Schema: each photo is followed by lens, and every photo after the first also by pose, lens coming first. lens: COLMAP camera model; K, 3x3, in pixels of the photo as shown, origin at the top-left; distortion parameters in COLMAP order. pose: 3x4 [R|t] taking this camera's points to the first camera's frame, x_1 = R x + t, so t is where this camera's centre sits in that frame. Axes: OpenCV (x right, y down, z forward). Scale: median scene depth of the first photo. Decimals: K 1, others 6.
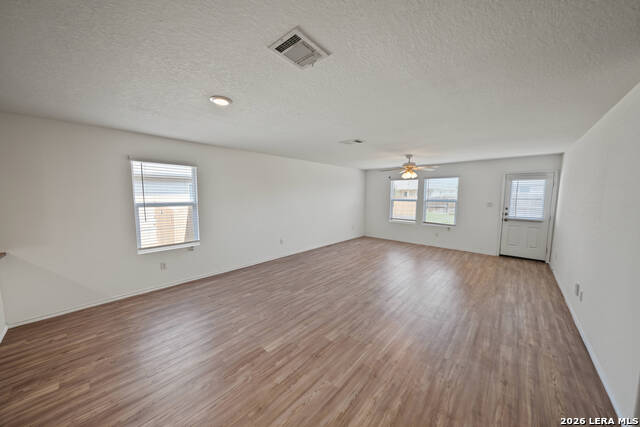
lens RADIAL K [[216.3, 0, 315.8], [0, 216.3, 214.1], [0, 0, 1]] dist [-0.000153, -0.001915]
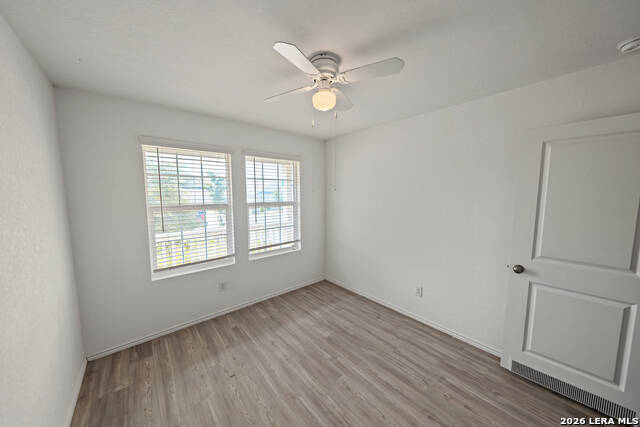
lens RADIAL K [[216.3, 0, 315.8], [0, 216.3, 214.1], [0, 0, 1]] dist [-0.000153, -0.001915]
pose [[0.110636, -0.095262, 0.989285, 0.136730], [0.094483, 0.991896, 0.084947, -0.123054], [-0.989360, 0.084073, 0.118740, 1.478576]]
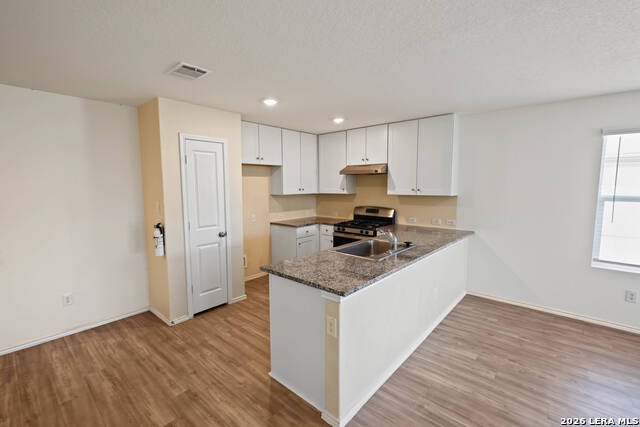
lens RADIAL K [[285.8, 0, 320.0], [0, 285.8, 213.5], [0, 0, 1]] dist [0.012889, 0.000110]
pose [[0.041416, 0.101743, -0.993948, 0.074015], [-0.091204, 0.991033, 0.097645, -0.000027], [0.994971, 0.086608, 0.050324, 0.032270]]
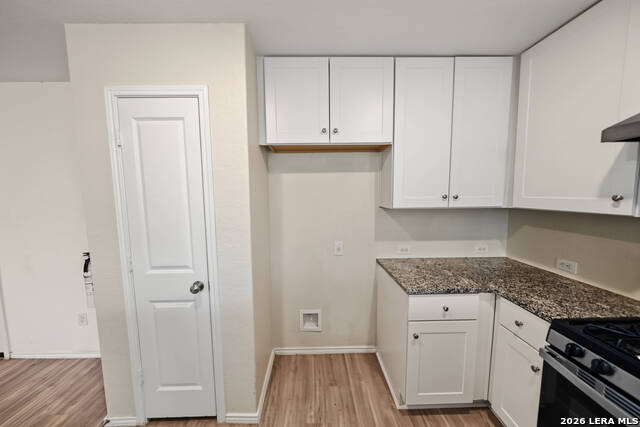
lens RADIAL K [[216.3, 0, 315.8], [0, 216.3, 214.1], [0, 0, 1]] dist [-0.000153, -0.001915]
pose [[-0.719468, 0.071279, -0.690858, -0.790179], [-0.057650, 0.985158, 0.161680, 0.005858], [0.692129, 0.156151, -0.704681, 0.127394]]
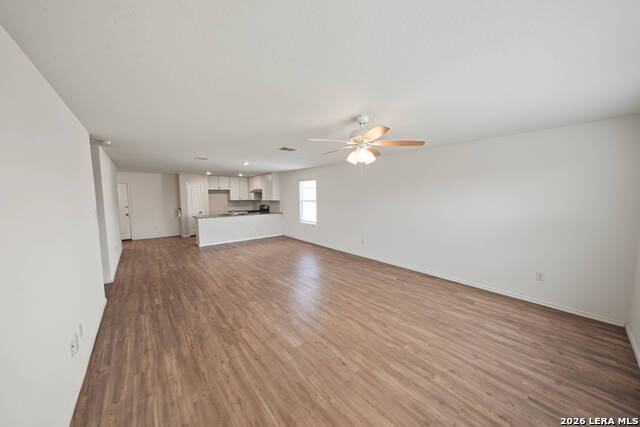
lens RADIAL K [[216.3, 0, 315.8], [0, 216.3, 214.1], [0, 0, 1]] dist [-0.000153, -0.001915]
pose [[-0.132945, 0.080446, -0.987853, 1.284756], [-0.086497, 0.991956, 0.092421, -0.113881], [0.987342, 0.097733, -0.124918, 1.305349]]
